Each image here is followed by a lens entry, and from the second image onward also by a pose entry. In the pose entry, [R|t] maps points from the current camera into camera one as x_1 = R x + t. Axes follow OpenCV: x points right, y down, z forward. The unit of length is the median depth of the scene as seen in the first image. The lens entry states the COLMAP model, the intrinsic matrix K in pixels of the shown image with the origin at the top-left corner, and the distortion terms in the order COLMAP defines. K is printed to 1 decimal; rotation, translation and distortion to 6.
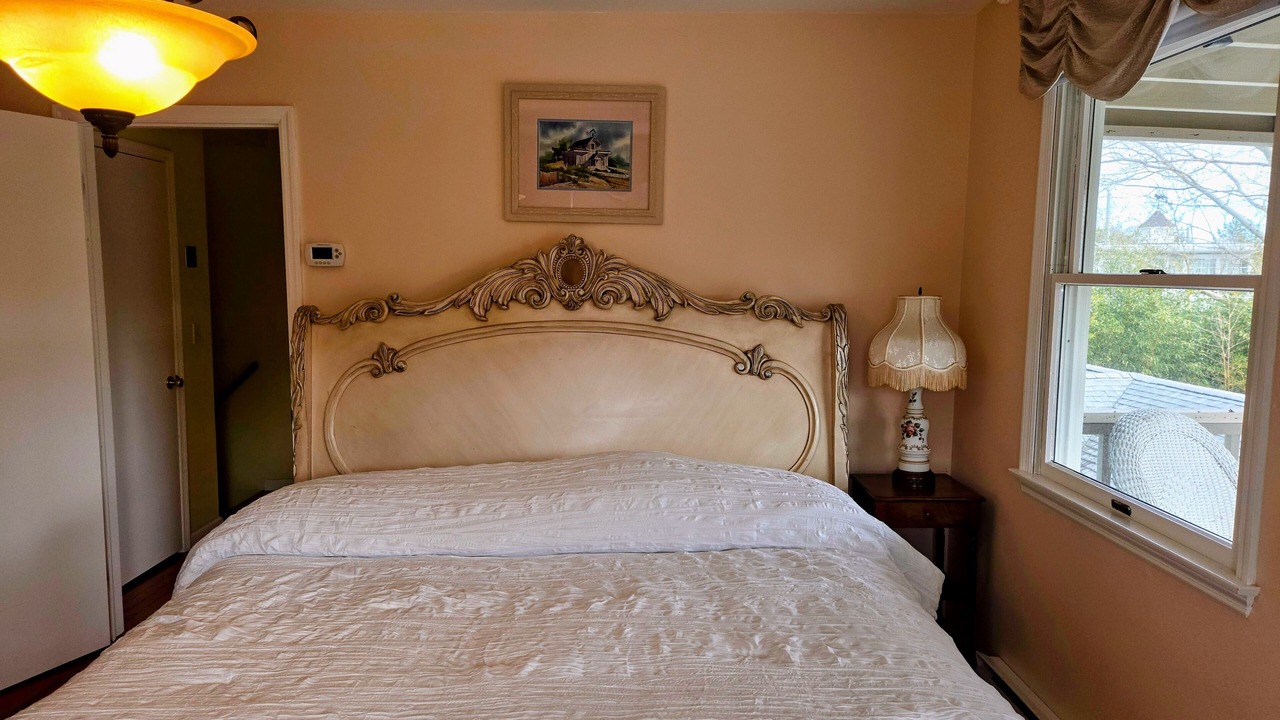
lens RADIAL K [[862.5, 0, 635.6], [0, 862.5, 367.5], [0, 0, 1]] dist [0.083491, -0.075319]
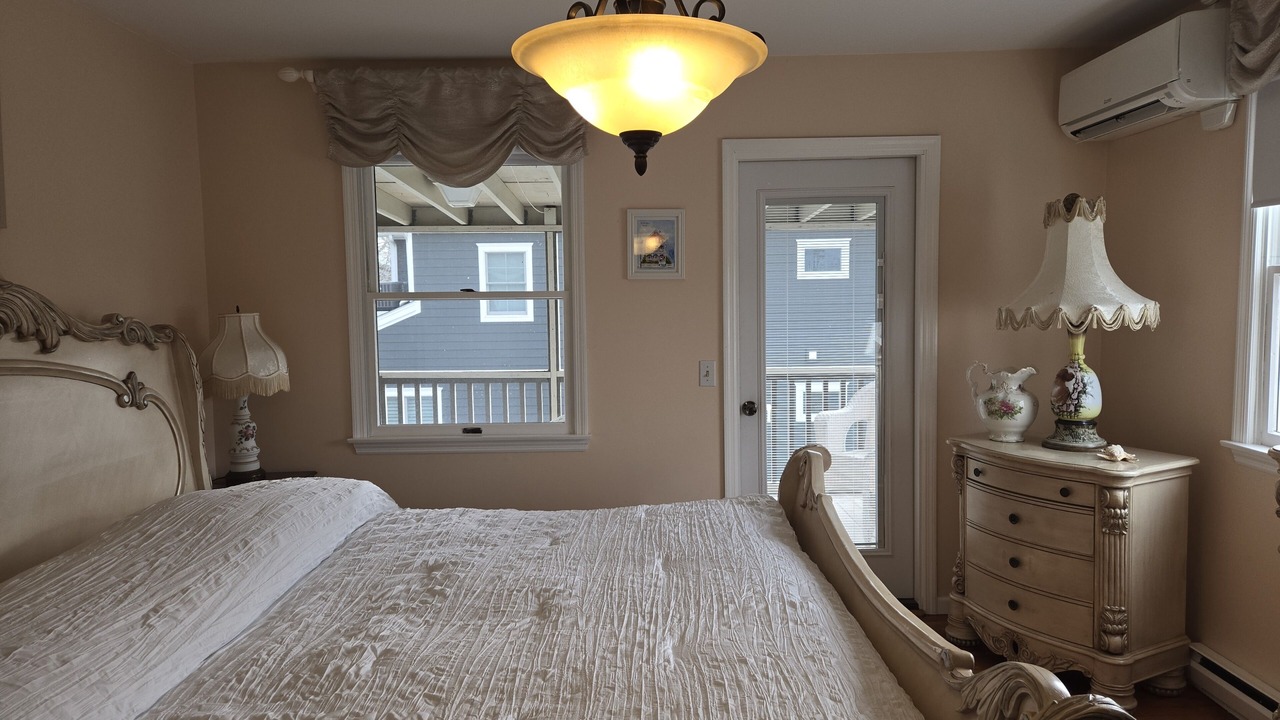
lens RADIAL K [[862.5, 0, 635.6], [0, 862.5, 367.5], [0, 0, 1]] dist [0.083491, -0.075319]
pose [[0.008659, -0.086292, 0.996232, -0.764033], [0.125634, 0.988469, 0.084528, -0.042648], [-0.992039, 0.124428, 0.019401, 0.462386]]
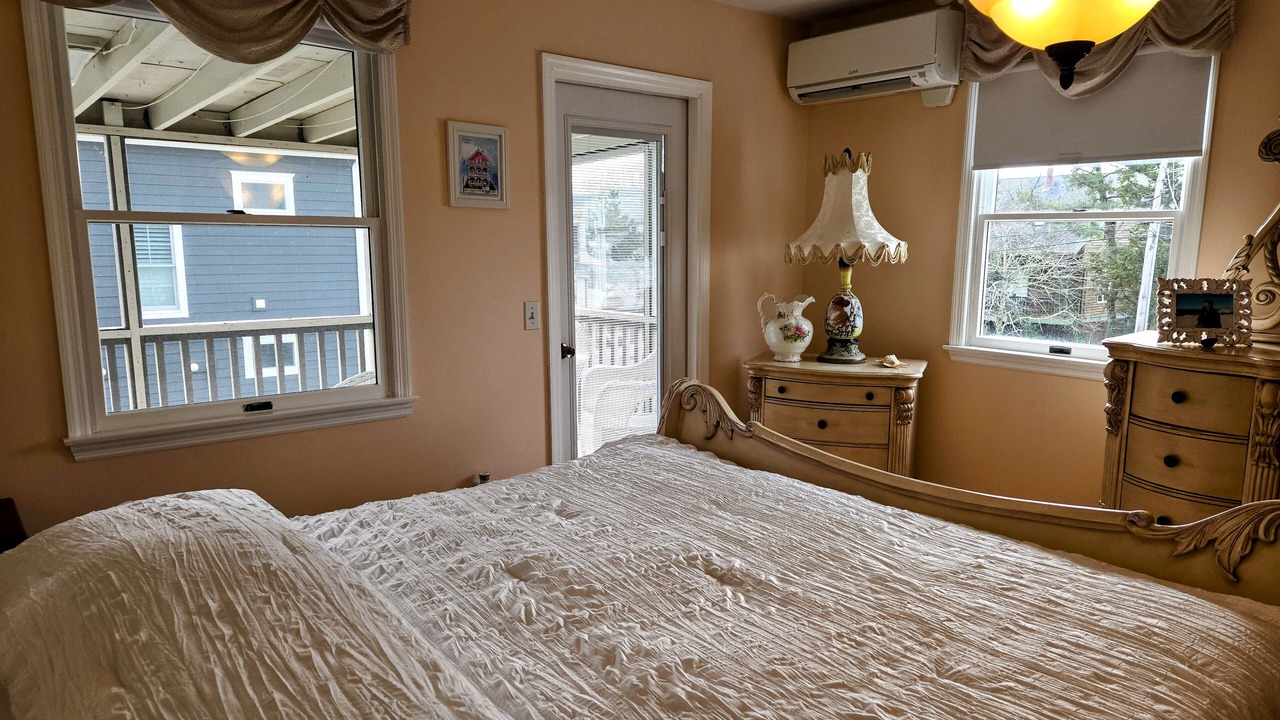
lens RADIAL K [[860.0, 0, 638.9], [0, 860.0, 383.2], [0, 0, 1]] dist [0.078106, -0.075766]
pose [[-0.648549, -0.129885, 0.750010, -0.497039], [0.080939, 0.967979, 0.237623, -0.084112], [-0.756858, 0.214815, -0.617269, 0.957216]]
